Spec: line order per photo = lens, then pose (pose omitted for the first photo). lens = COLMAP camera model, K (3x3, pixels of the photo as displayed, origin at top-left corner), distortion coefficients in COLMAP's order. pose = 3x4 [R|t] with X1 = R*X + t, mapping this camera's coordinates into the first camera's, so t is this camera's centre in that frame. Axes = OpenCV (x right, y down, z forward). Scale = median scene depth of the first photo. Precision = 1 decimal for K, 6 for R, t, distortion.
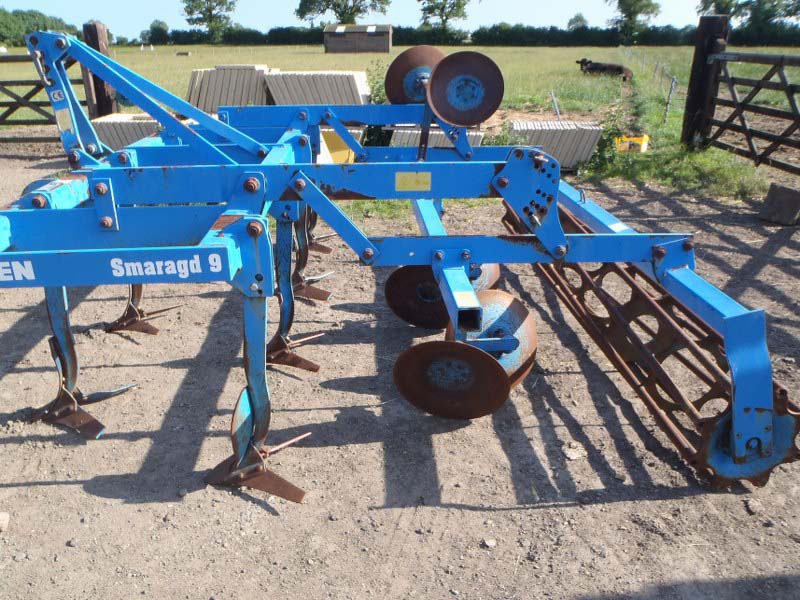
lens RADIAL K [[671.8, 0, 400.0], [0, 671.8, 300.0], [0, 0, 1]] dist [-0.040423, 0.002731]
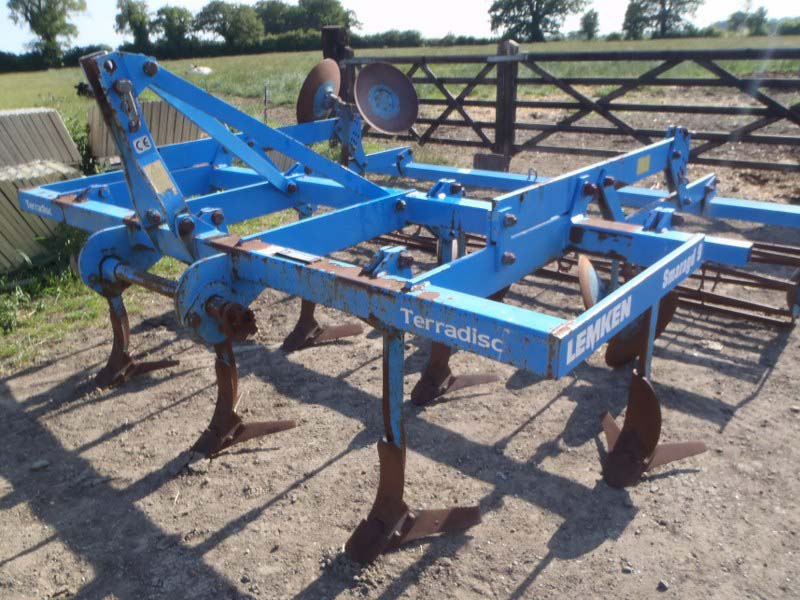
lens RADIAL K [[671.8, 0, 400.0], [0, 671.8, 300.0], [0, 0, 1]] dist [-0.040423, 0.002731]
pose [[0.694290, -0.286386, 0.660261, -0.675719], [0.303057, 0.948452, 0.092712, -0.113080], [-0.652777, 0.135728, 0.745292, 0.270231]]
